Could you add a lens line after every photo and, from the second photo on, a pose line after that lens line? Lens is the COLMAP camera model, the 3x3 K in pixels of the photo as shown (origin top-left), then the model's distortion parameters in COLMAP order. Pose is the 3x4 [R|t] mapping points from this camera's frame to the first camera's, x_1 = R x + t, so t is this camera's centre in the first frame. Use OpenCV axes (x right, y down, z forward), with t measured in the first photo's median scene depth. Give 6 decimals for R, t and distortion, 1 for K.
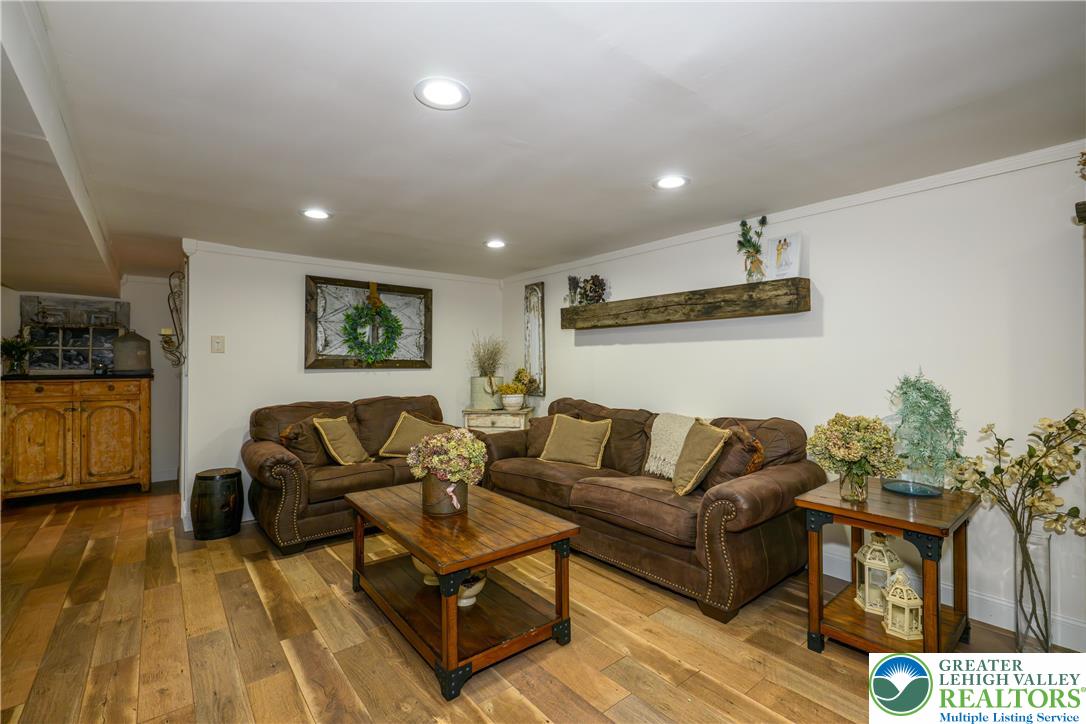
lens RADIAL K [[485.7, 0, 544.9], [0, 485.7, 359.5], [0, 0, 1]] dist [-0.000992, 0.000241]
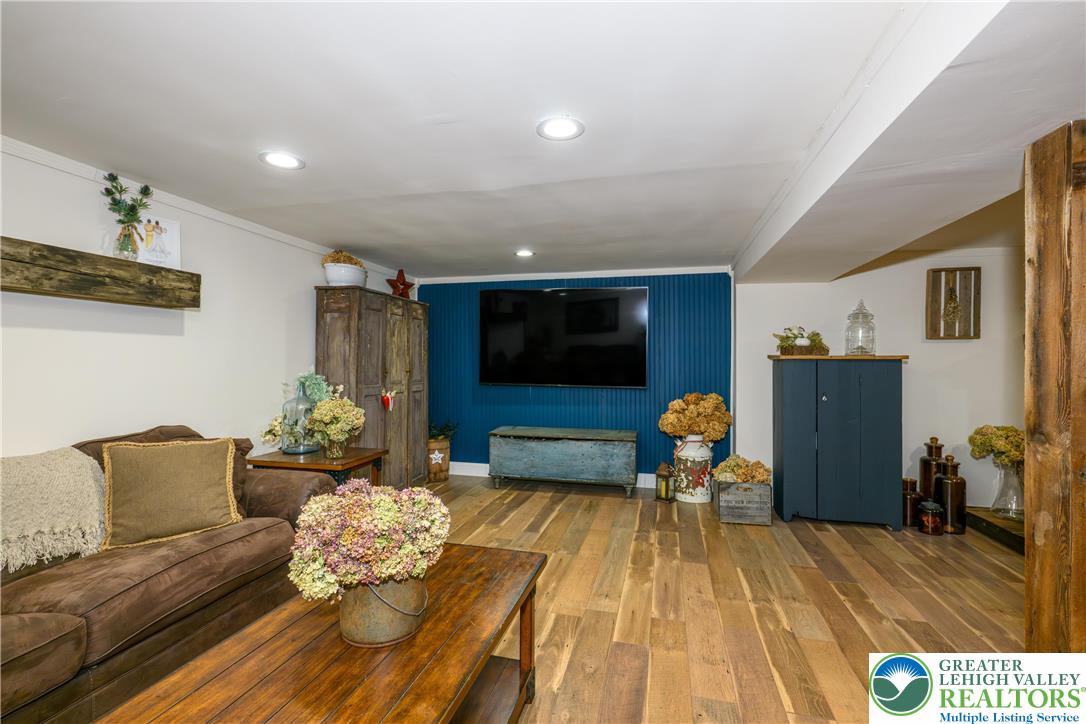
lens RADIAL K [[485.7, 0, 544.9], [0, 485.7, 362.3], [0, 0, 1]] dist [-0.000992, 0.000241]
pose [[-0.605625, 0.002826, 0.795745, -0.610209], [-0.001636, 0.999987, -0.004797, 0.007887], [-0.795748, -0.004207, -0.605613, 0.954949]]
